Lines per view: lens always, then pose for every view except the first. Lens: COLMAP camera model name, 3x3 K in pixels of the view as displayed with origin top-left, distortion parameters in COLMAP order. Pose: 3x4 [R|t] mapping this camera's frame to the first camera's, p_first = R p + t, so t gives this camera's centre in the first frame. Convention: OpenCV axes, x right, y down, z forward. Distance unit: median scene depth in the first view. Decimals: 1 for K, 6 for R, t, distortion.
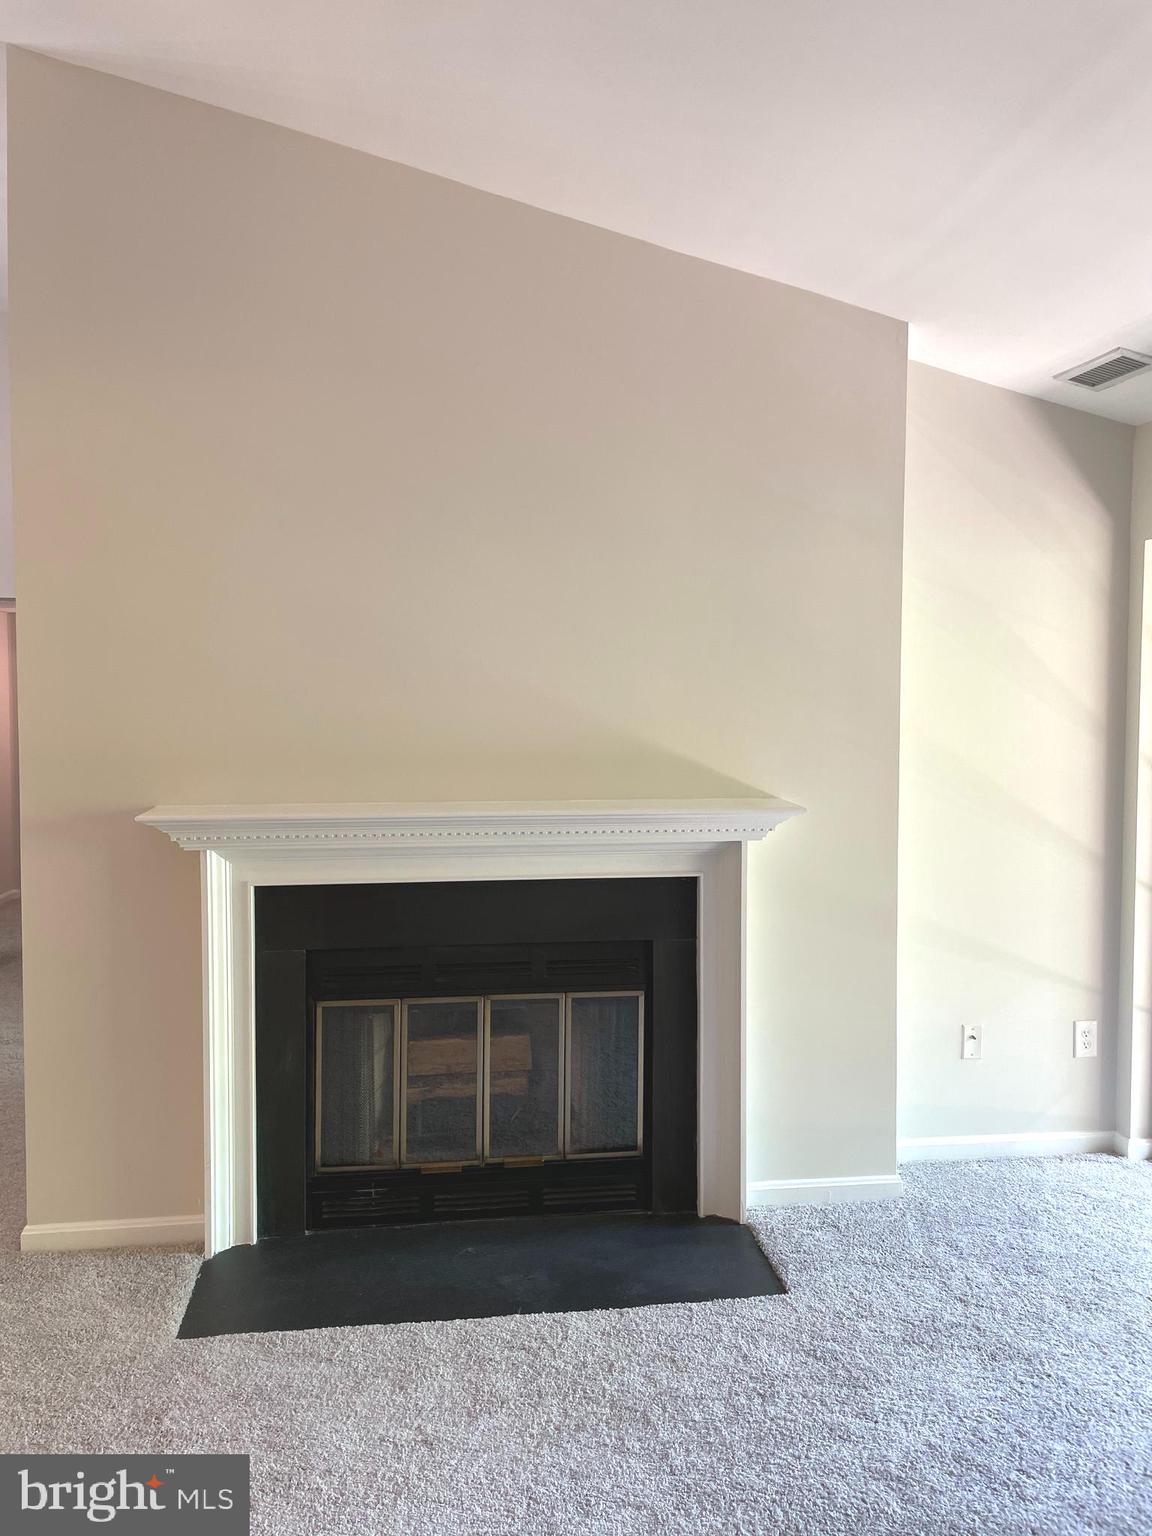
lens RADIAL K [[1161.8, 0, 579.6], [0, 1161.8, 753.8], [0, 0, 1]] dist [0.065865, -0.083708]
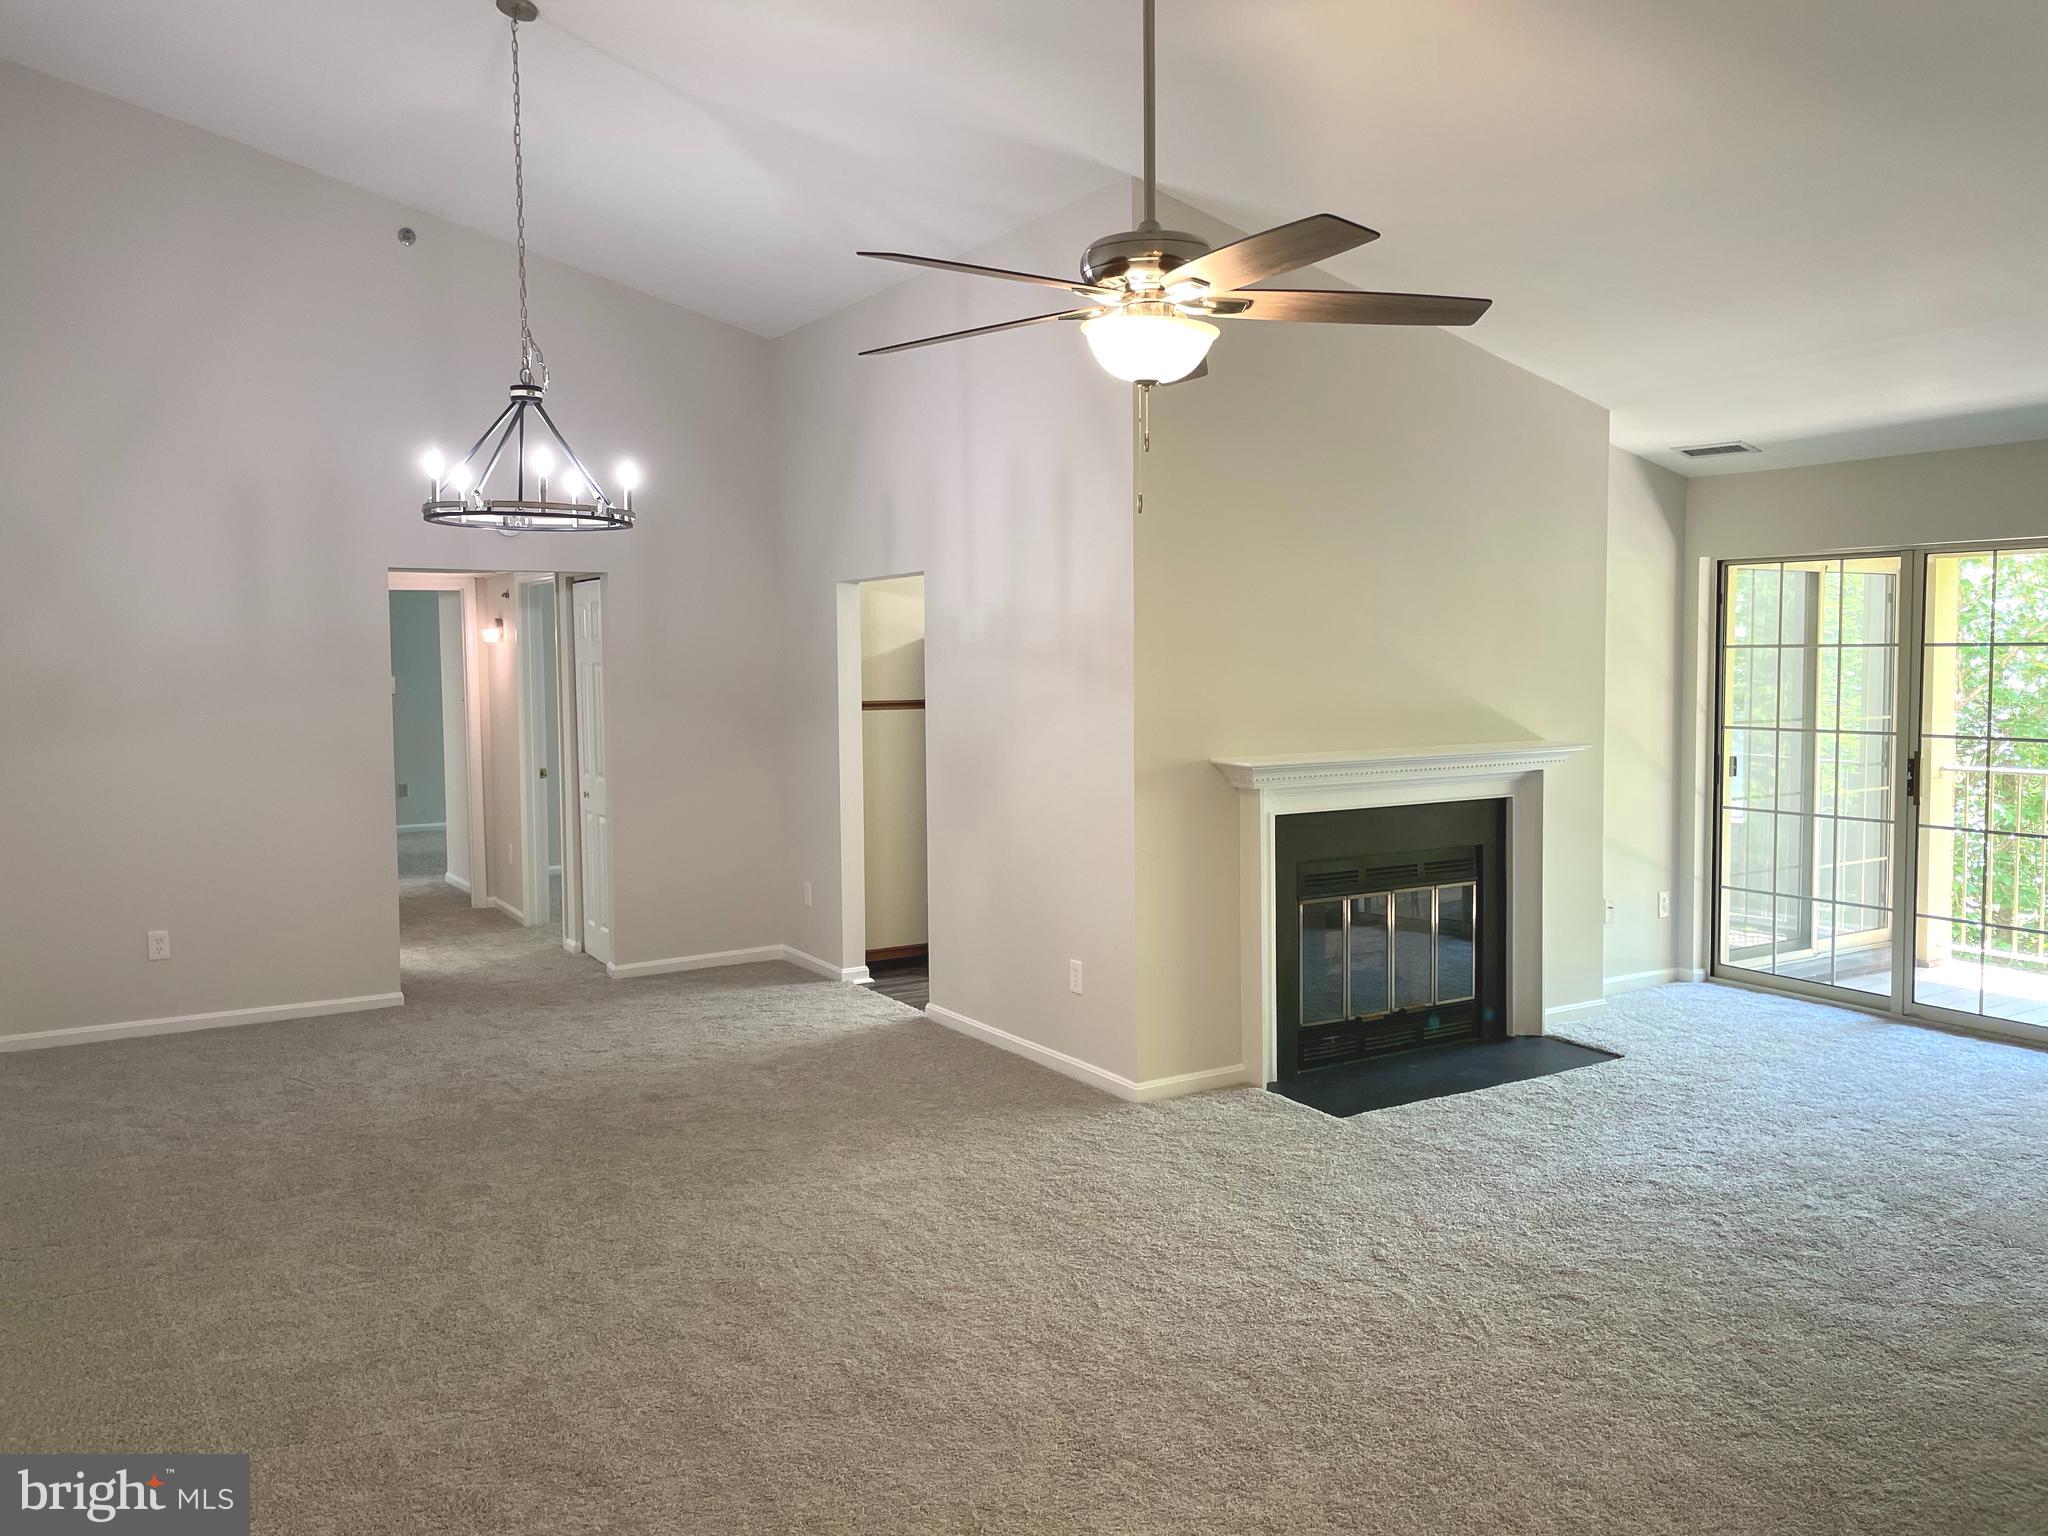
lens RADIAL K [[1549.0, 0, 1010.1], [0, 1549.0, 741.4], [0, 0, 1]] dist [0.065865, -0.083708]
pose [[0.919273, -0.031612, 0.392350, -1.201649], [0.027578, 0.999493, 0.015915, -0.008908], [-0.392654, -0.003810, 0.919678, -0.504555]]
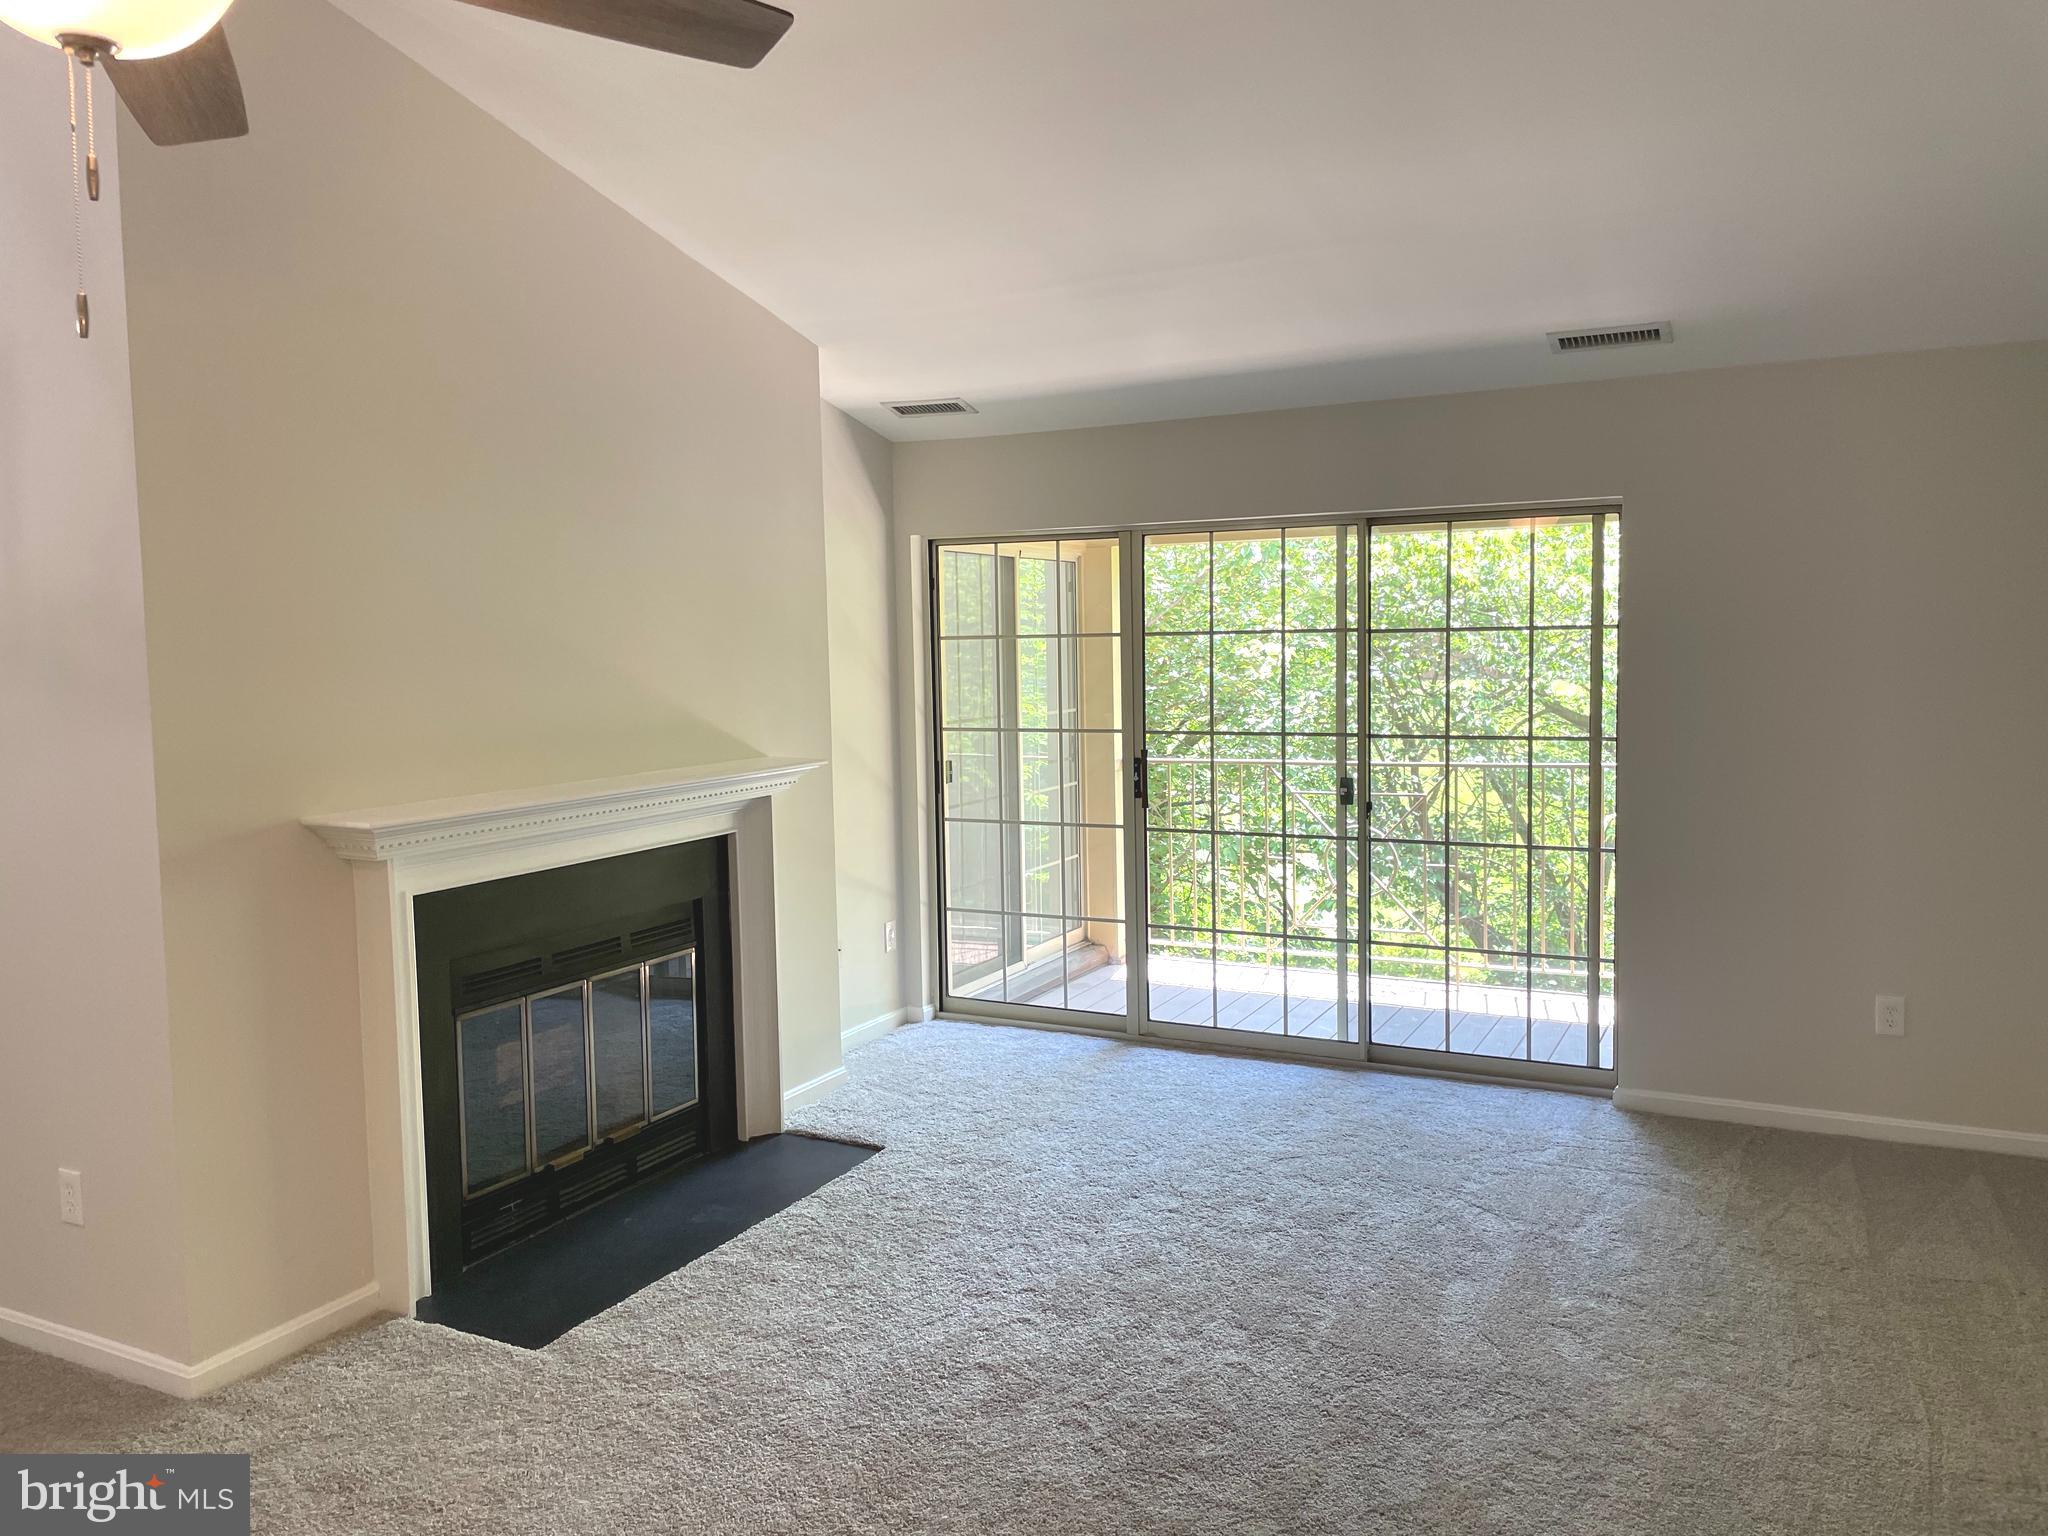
lens RADIAL K [[1549.0, 0, 1025.6], [0, 1549.0, 743.0], [0, 0, 1]] dist [0.065865, -0.083708]
pose [[0.571308, -0.068885, 0.817840, -0.931129], [0.056671, 0.997404, 0.044422, -0.028178], [-0.818777, 0.020969, 0.573729, -0.064568]]
